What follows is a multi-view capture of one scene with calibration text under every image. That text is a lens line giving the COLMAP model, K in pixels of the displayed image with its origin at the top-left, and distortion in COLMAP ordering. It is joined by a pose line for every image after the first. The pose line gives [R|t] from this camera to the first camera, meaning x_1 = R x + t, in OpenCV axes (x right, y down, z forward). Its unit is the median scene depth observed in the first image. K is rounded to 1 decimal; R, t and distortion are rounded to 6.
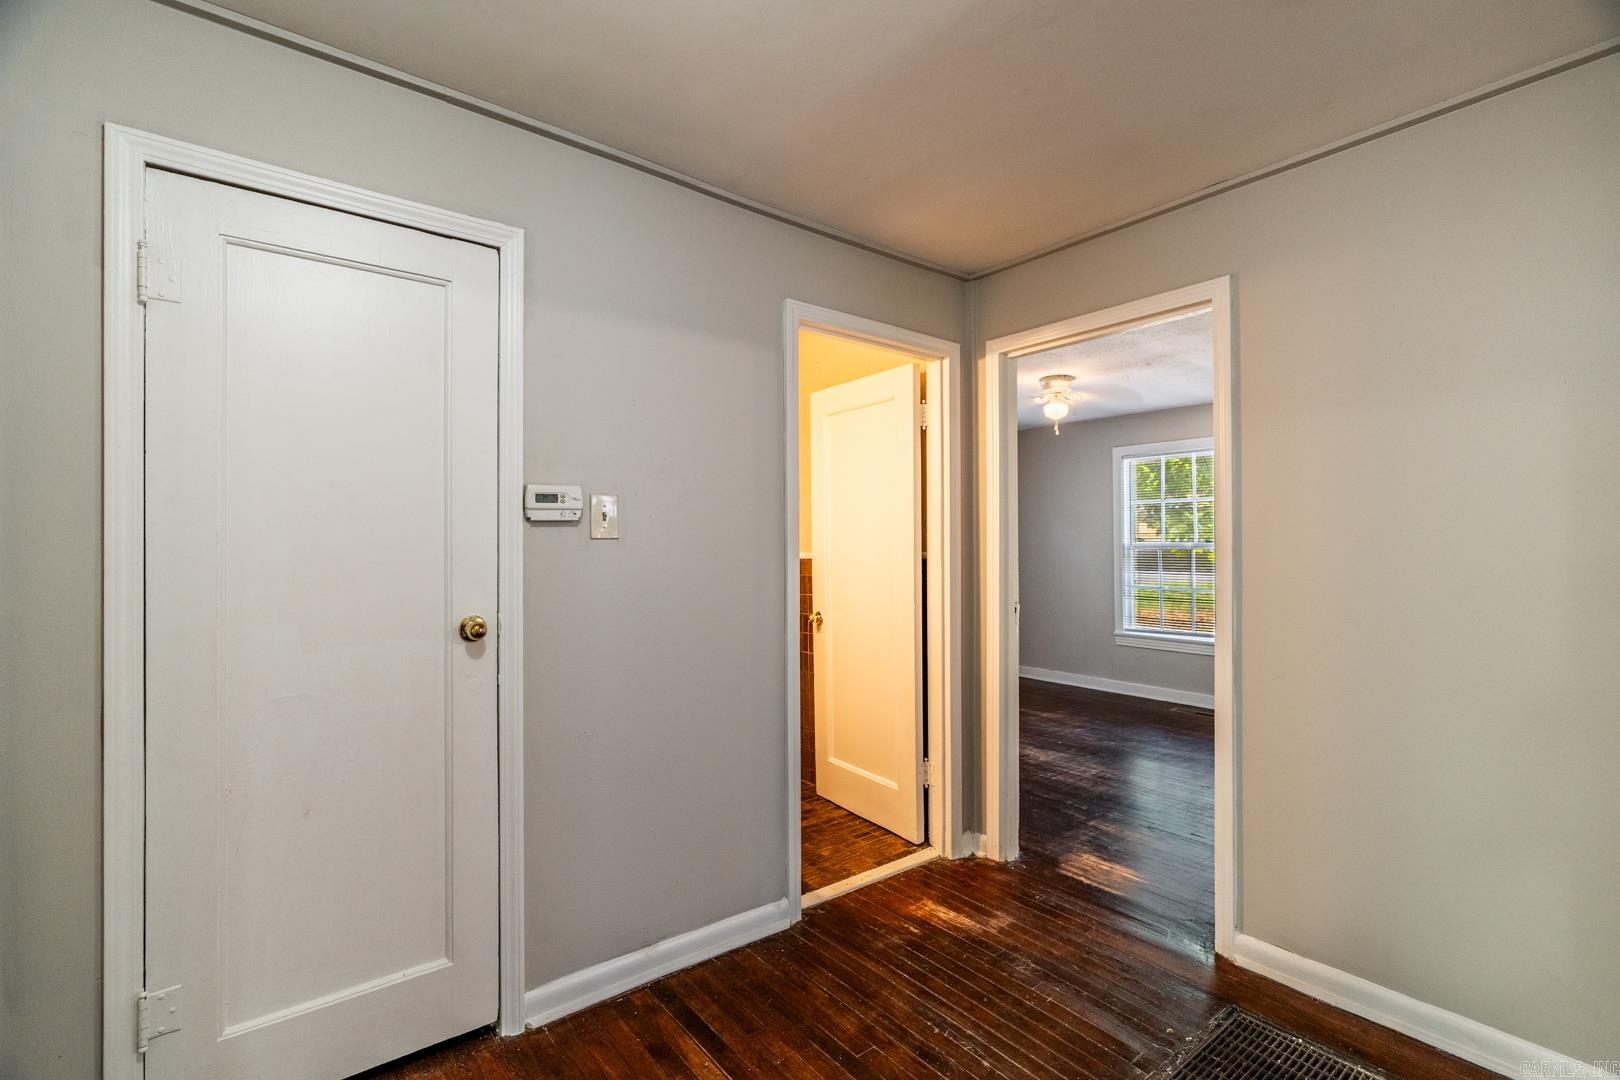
lens RADIAL K [[727.5, 0, 803.8], [0, 727.5, 541.9], [0, 0, 1]] dist [-0.028428, 0.000299]
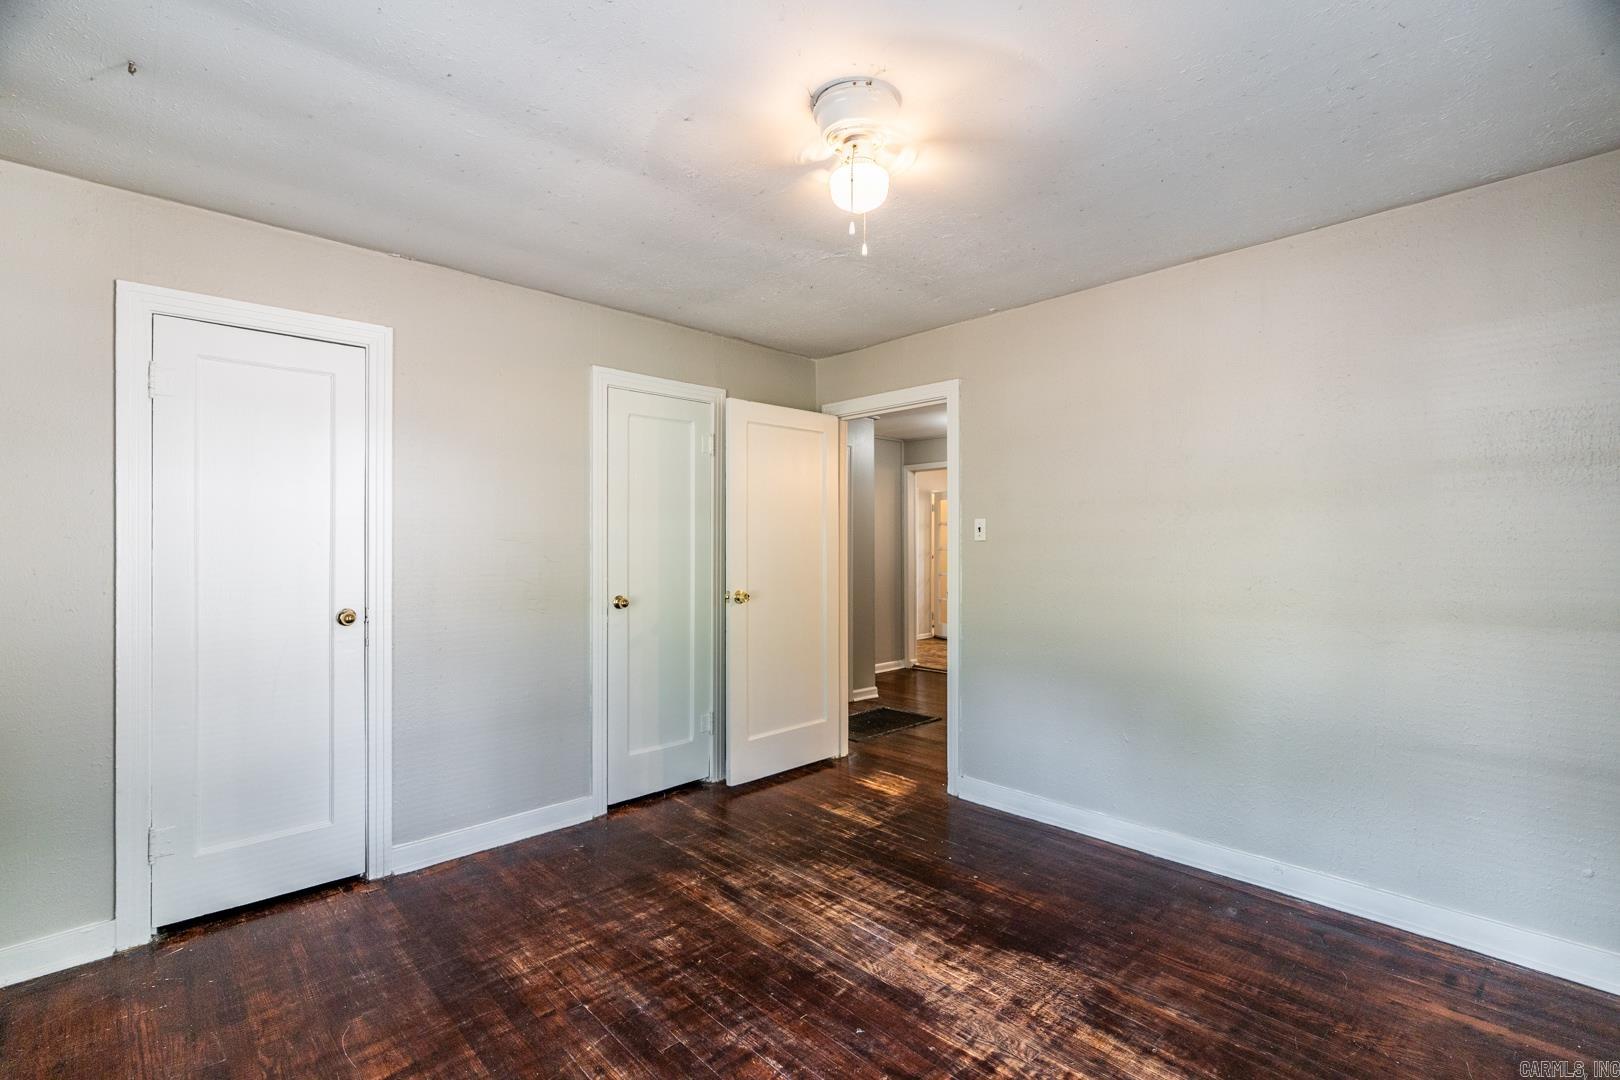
lens RADIAL K [[727.5, 0, 803.8], [0, 727.5, 541.9], [0, 0, 1]] dist [-0.028428, 0.000299]
pose [[-0.994202, 0.003511, -0.107468, 0.421232], [0.004878, 0.999910, -0.012467, 0.009880], [0.107415, -0.012919, -0.994130, 1.379502]]
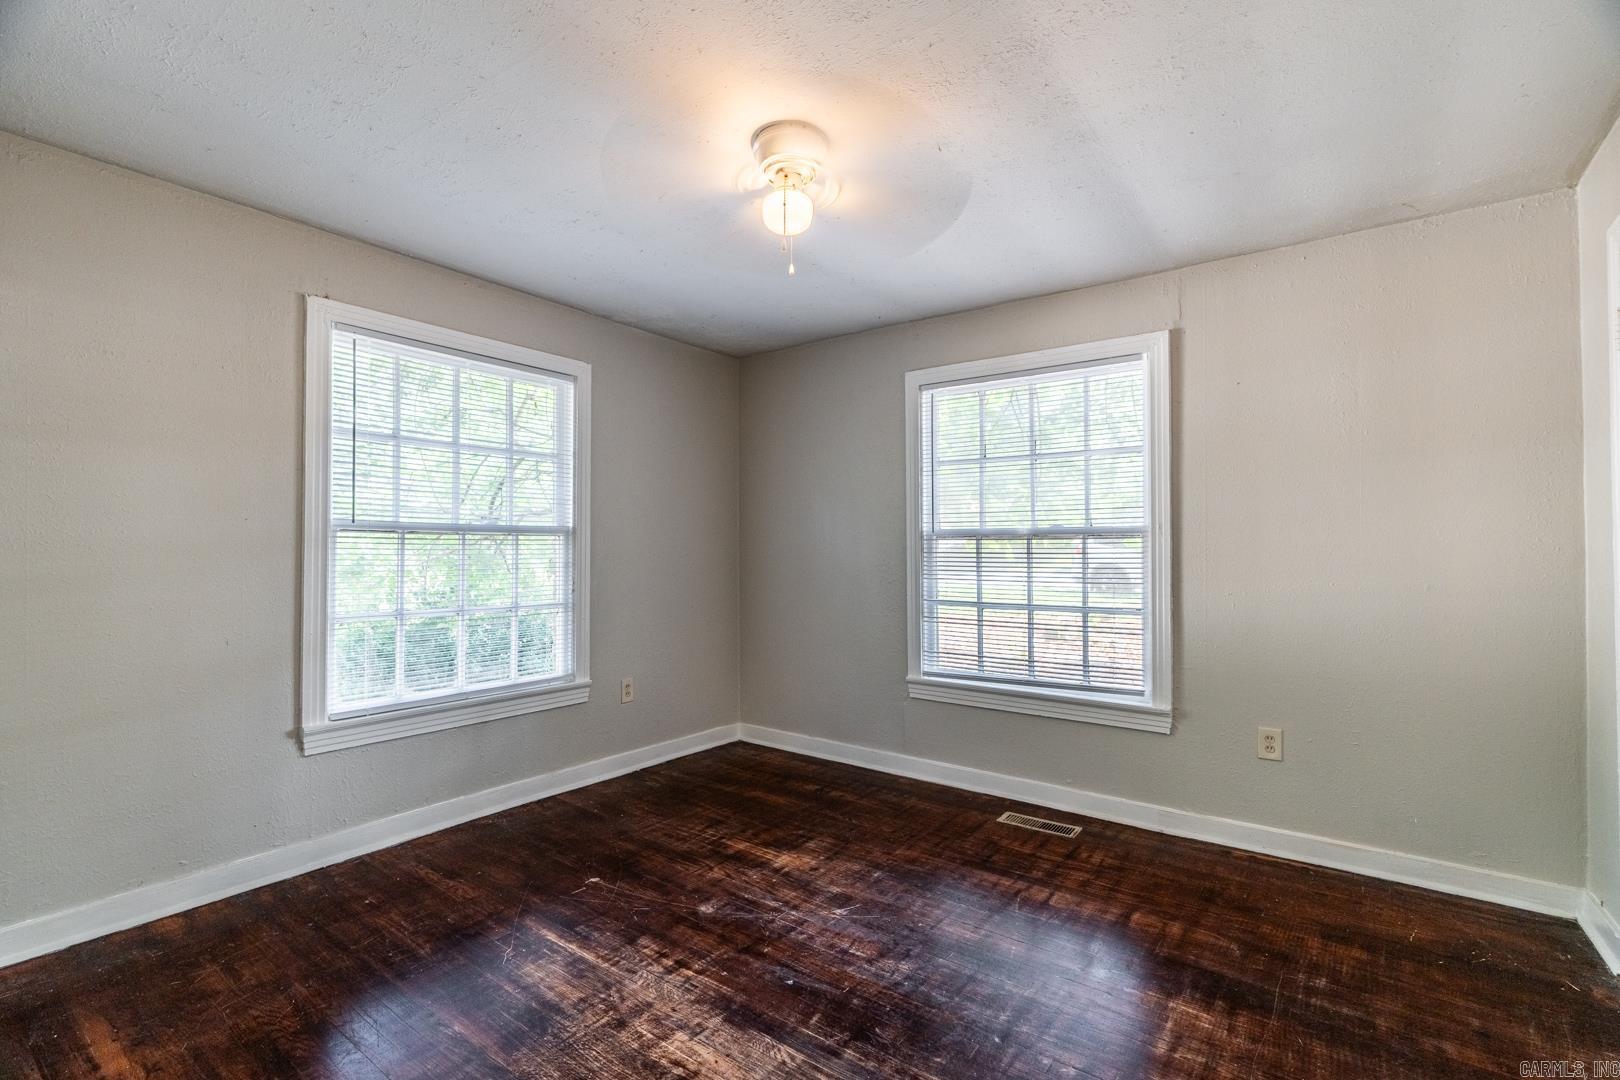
lens RADIAL K [[727.5, 0, 803.8], [0, 727.5, 541.9], [0, 0, 1]] dist [-0.028428, 0.000299]
pose [[0.964090, 0.004863, 0.265531, 0.244669], [-0.003878, 0.999984, -0.004231, 0.019544], [-0.265548, 0.003049, 0.964093, 0.580380]]
